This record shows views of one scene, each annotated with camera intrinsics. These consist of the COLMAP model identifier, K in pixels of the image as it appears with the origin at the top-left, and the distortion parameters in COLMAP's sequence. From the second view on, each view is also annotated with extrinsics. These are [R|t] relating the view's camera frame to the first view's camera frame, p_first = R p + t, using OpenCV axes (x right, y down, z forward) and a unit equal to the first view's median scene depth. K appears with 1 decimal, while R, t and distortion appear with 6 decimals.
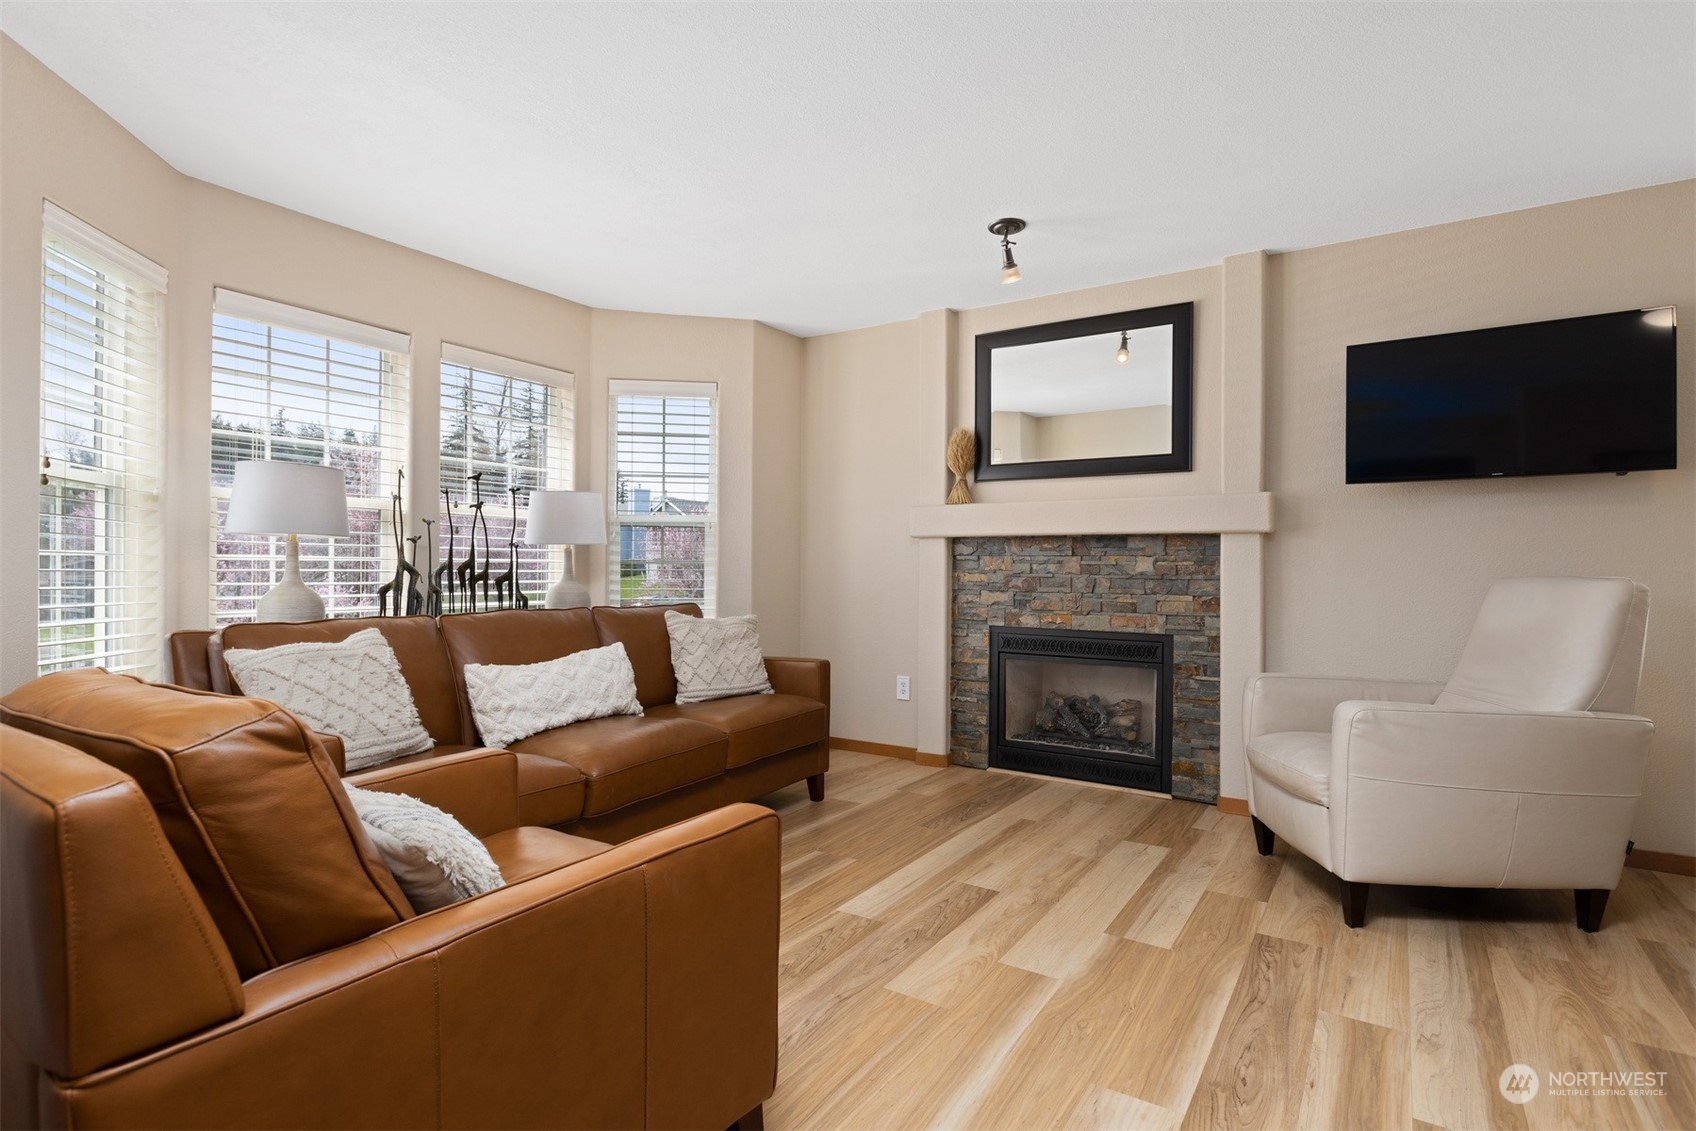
lens RADIAL K [[836.9, 0, 846.9], [0, 836.9, 567.6], [0, 0, 1]] dist [-0.000892, -0.002974]
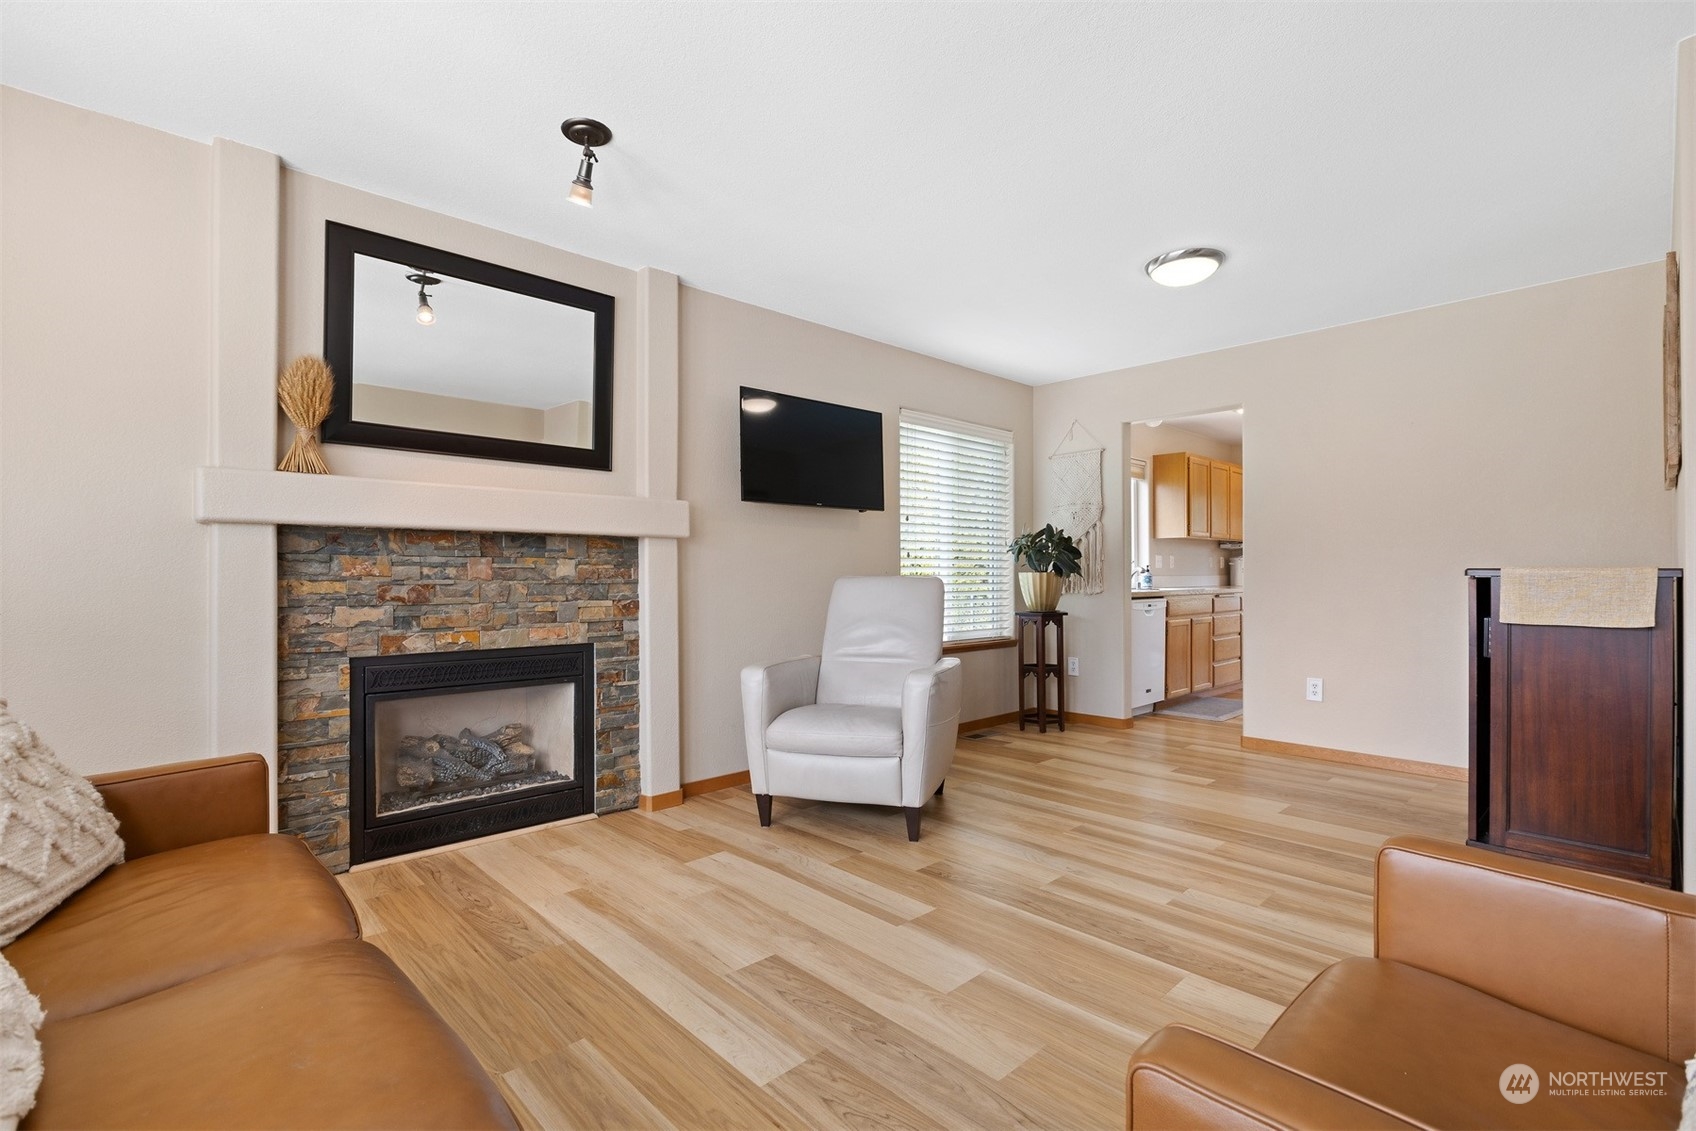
lens RADIAL K [[779.4, 0, 852.7], [0, 779.4, 569.1], [0, 0, 1]] dist [-0.011214, -0.000216]
pose [[0.217343, -0.003080, 0.976090, -0.462989], [-0.000265, 0.999995, 0.003214, -0.006184], [-0.976095, -0.000958, 0.217341, 0.609584]]
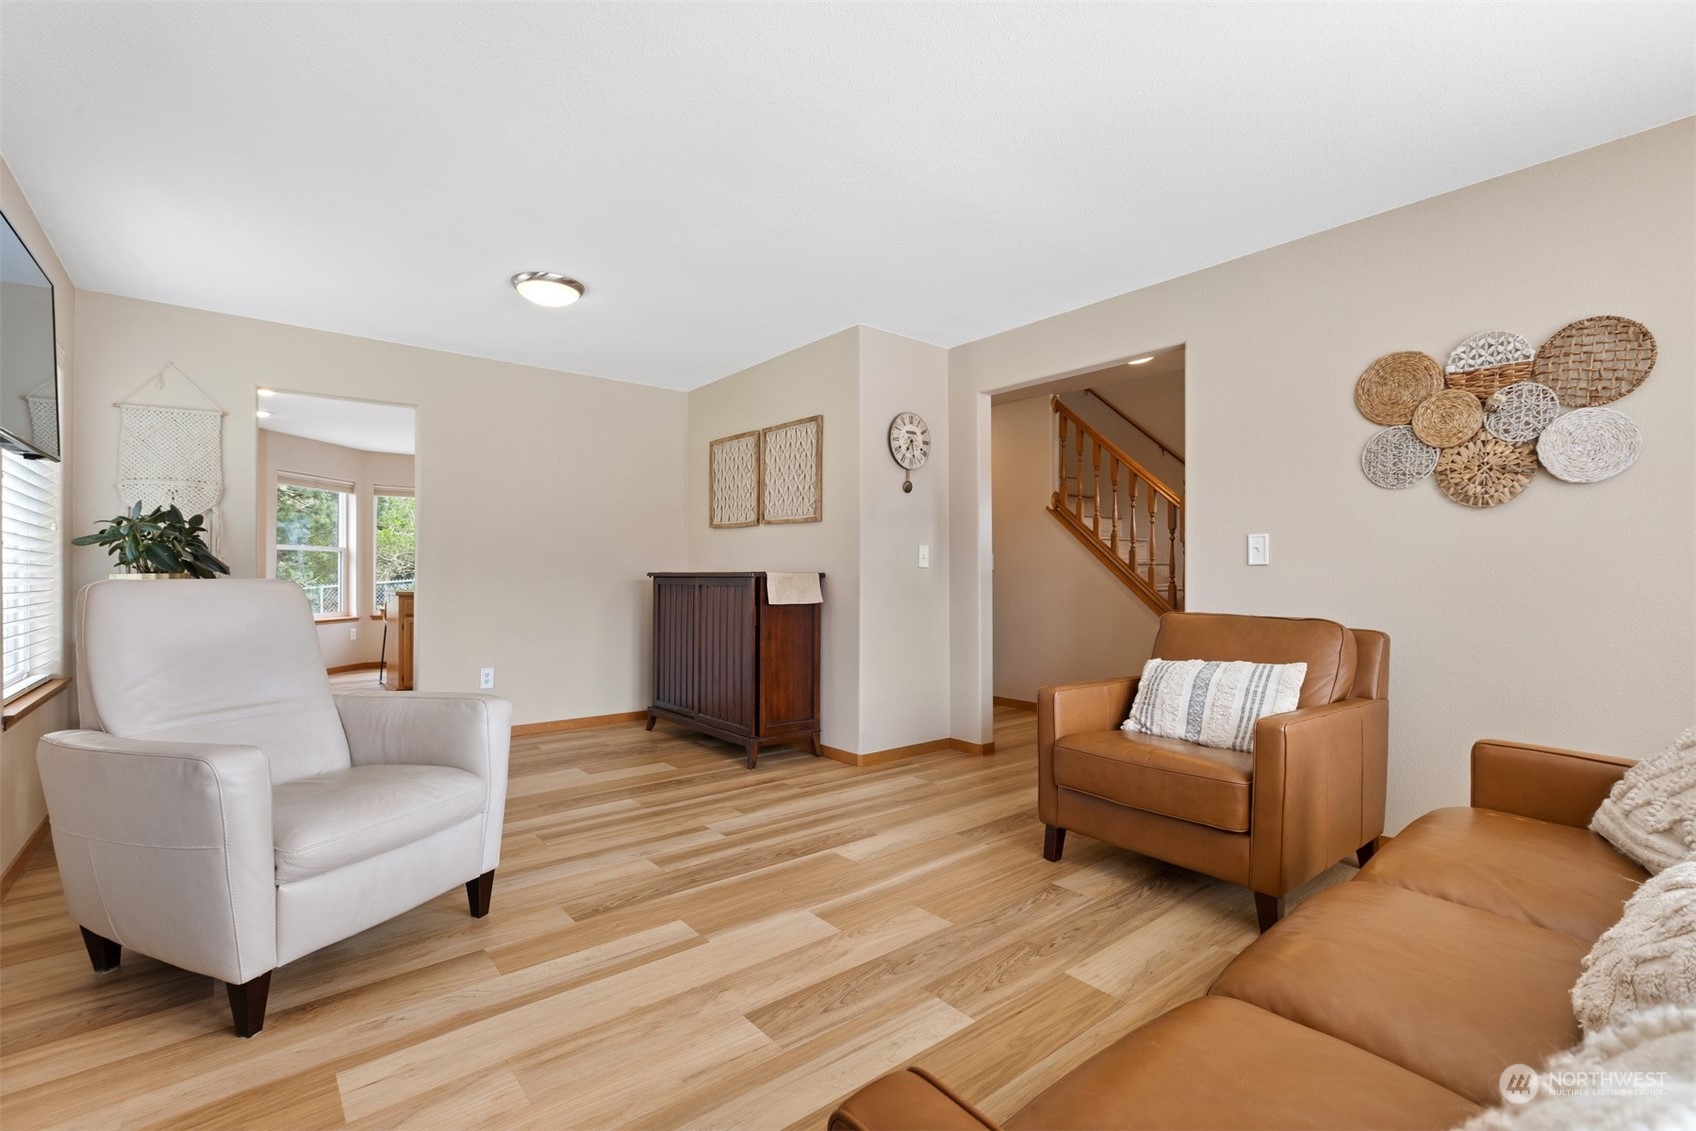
lens RADIAL K [[754.5, 0, 847.3], [0, 754.5, 578.2], [0, 0, 1]] dist [0.000040, 0.000292]
pose [[-0.955693, -0.007893, 0.294261, -0.078260], [-0.006497, 0.999963, 0.005721, -0.000688], [-0.294295, 0.003556, -0.955708, 1.302208]]
